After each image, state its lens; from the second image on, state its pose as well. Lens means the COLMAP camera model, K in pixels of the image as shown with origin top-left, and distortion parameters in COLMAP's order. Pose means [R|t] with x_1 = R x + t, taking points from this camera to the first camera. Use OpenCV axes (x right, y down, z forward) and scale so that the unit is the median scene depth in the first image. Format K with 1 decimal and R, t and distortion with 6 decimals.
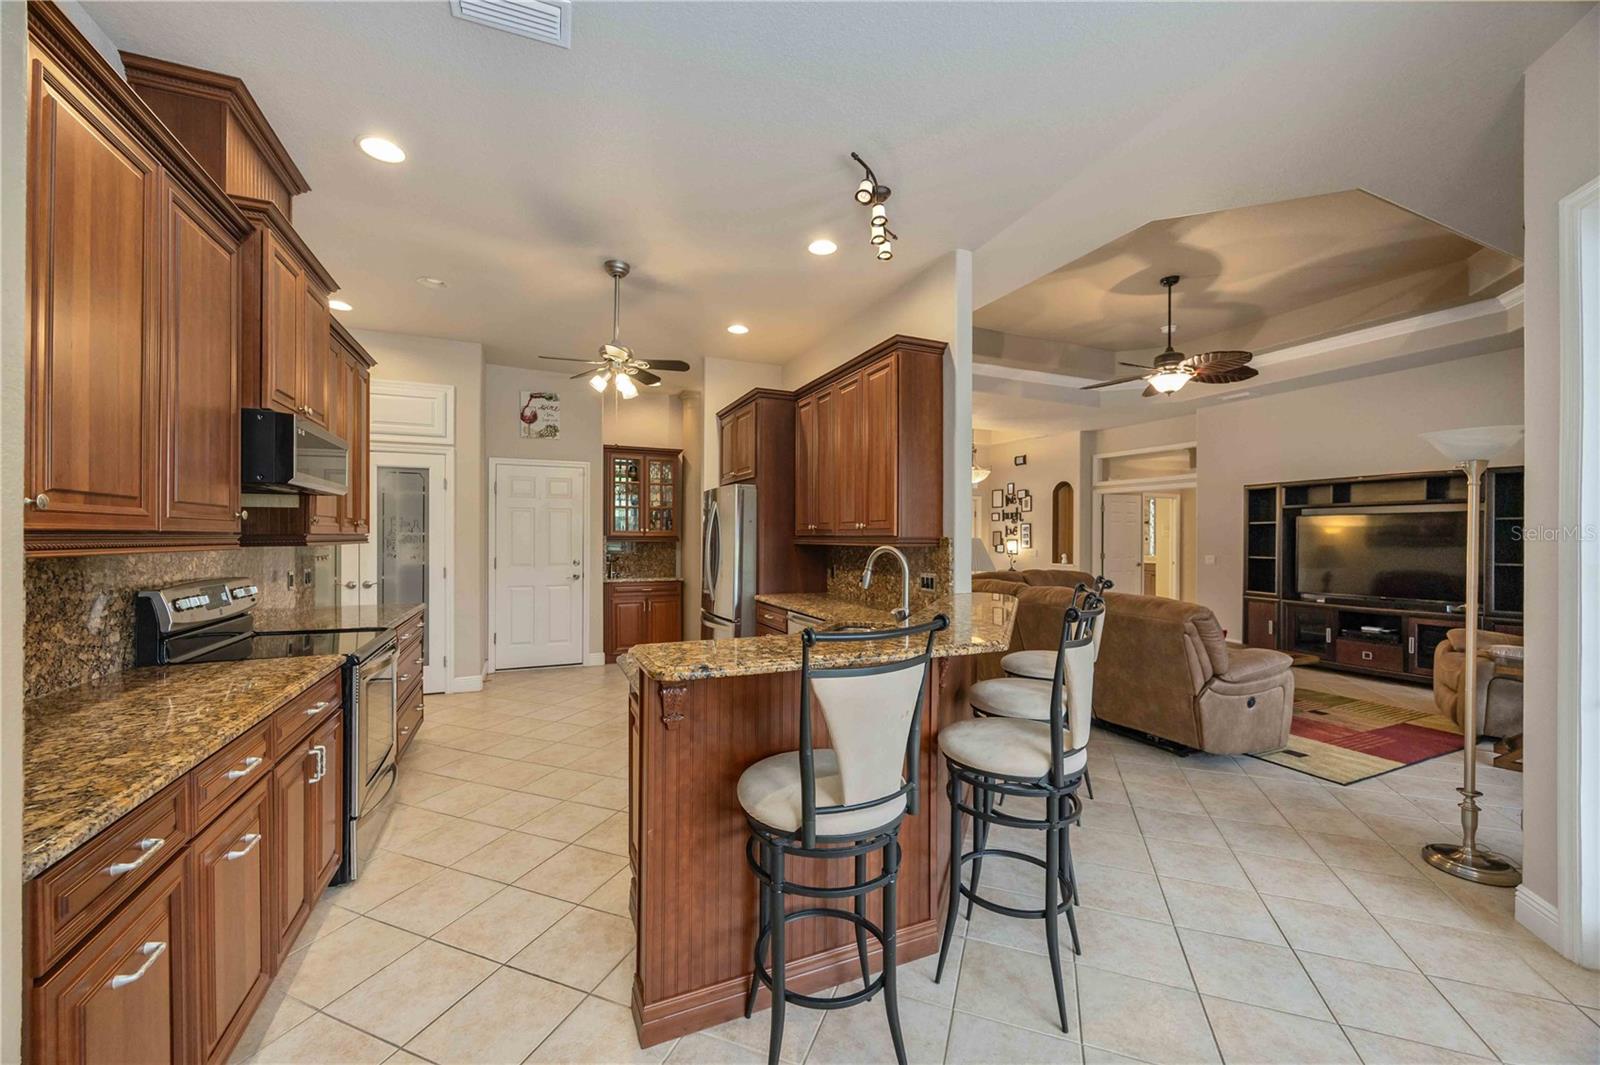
lens RADIAL K [[612.4, 0, 804.8], [0, 612.4, 537.2], [0, 0, 1]] dist [0.001472, -0.000249]
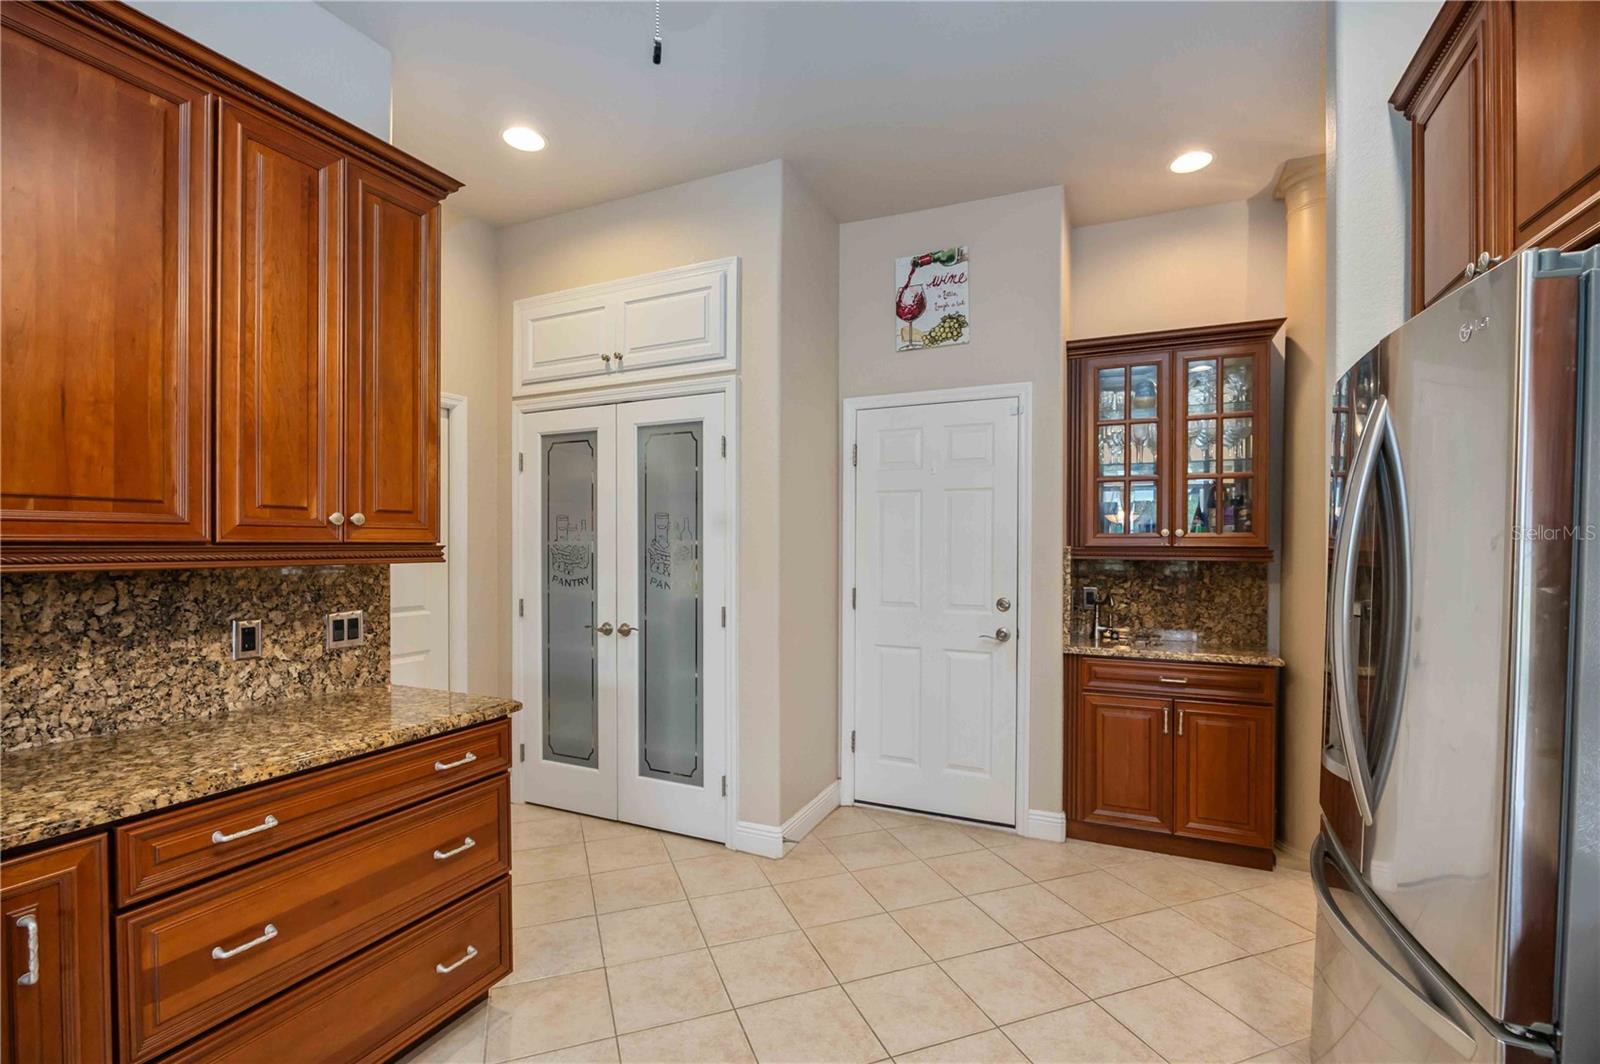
lens RADIAL K [[702.4, 0, 801.3], [0, 702.4, 549.2], [0, 0, 1]] dist [-0.012115, -0.000183]
pose [[0.653070, 0.004578, -0.757284, -0.089435], [-0.002028, 0.999989, 0.004296, -0.002567], [0.757295, -0.001270, 0.653072, 0.655486]]
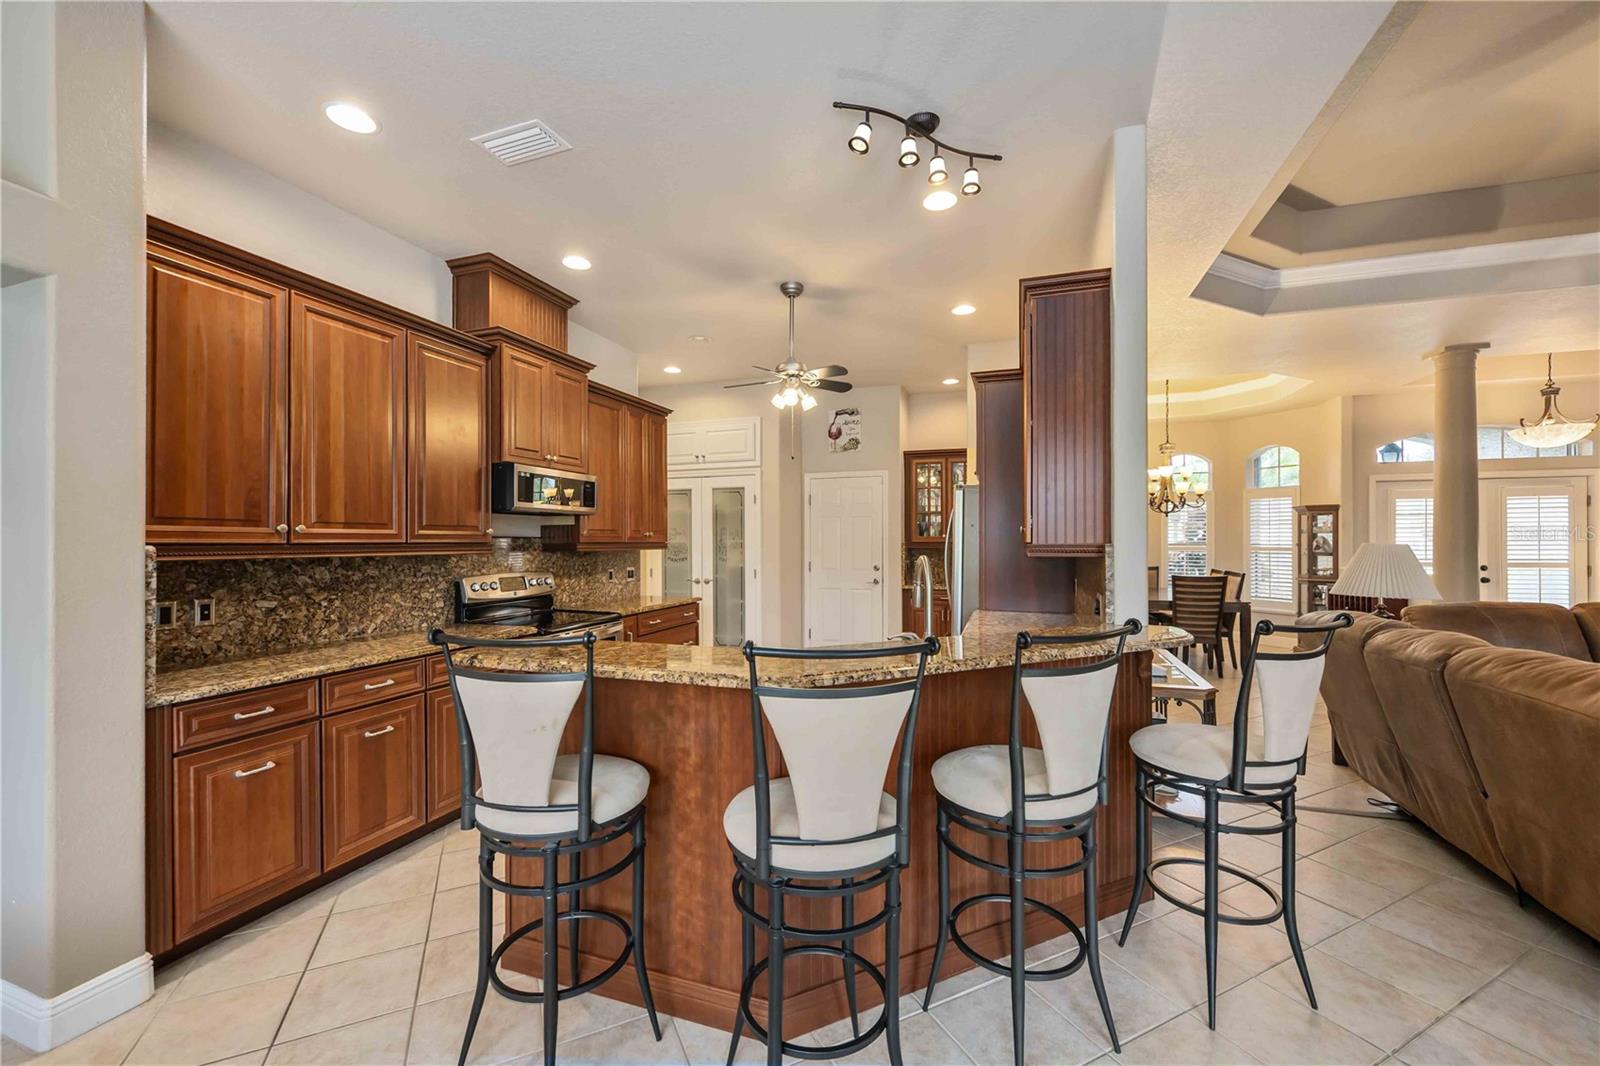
lens RADIAL K [[640.2, 0, 804.0], [0, 640.2, 549.9], [0, 0, 1]] dist [-0.002502, -0.000588]
pose [[0.729176, 0.005311, -0.684305, 0.337598], [0.003418, 0.999929, 0.011403, -0.002541], [0.684317, -0.010653, 0.729107, 0.152393]]
